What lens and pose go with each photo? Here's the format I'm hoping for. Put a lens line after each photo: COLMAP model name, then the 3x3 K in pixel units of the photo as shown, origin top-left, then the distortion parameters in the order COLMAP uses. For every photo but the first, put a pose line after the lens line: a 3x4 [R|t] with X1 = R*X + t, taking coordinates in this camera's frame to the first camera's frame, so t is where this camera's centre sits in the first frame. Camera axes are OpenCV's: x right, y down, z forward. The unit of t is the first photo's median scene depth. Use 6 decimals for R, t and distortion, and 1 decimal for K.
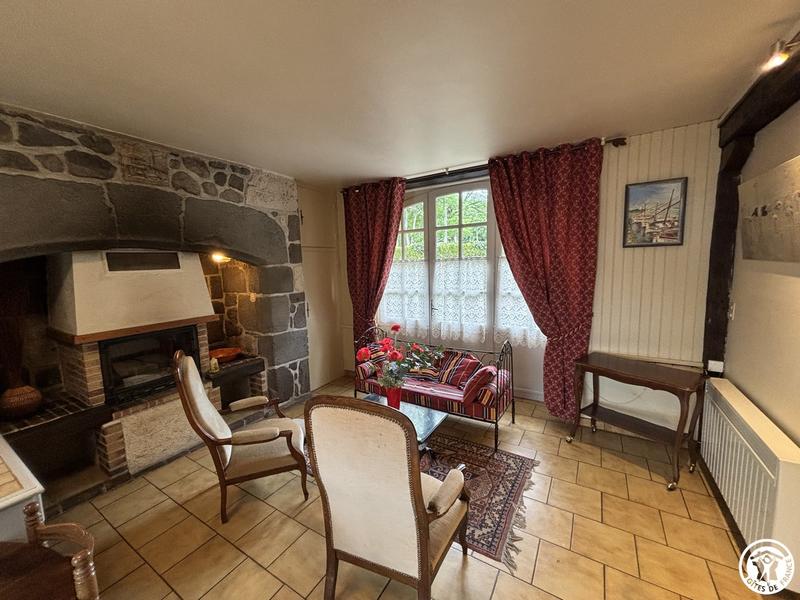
lens RADIAL K [[319.5, 0, 399.2], [0, 319.5, 299.7], [0, 0, 1]] dist [-0.000748, 0.000298]
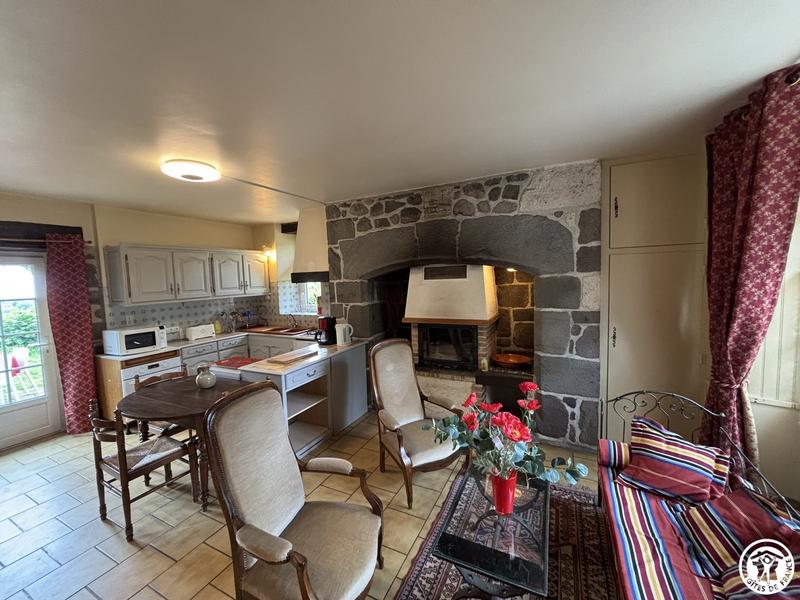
lens RADIAL K [[319.5, 0, 397.7], [0, 319.5, 300.4], [0, 0, 1]] dist [-0.000748, 0.000298]
pose [[0.089050, 0.098518, -0.991143, 0.519269], [-0.084207, 0.992278, 0.091065, -0.103240], [0.992461, 0.075352, 0.096659, 0.635599]]
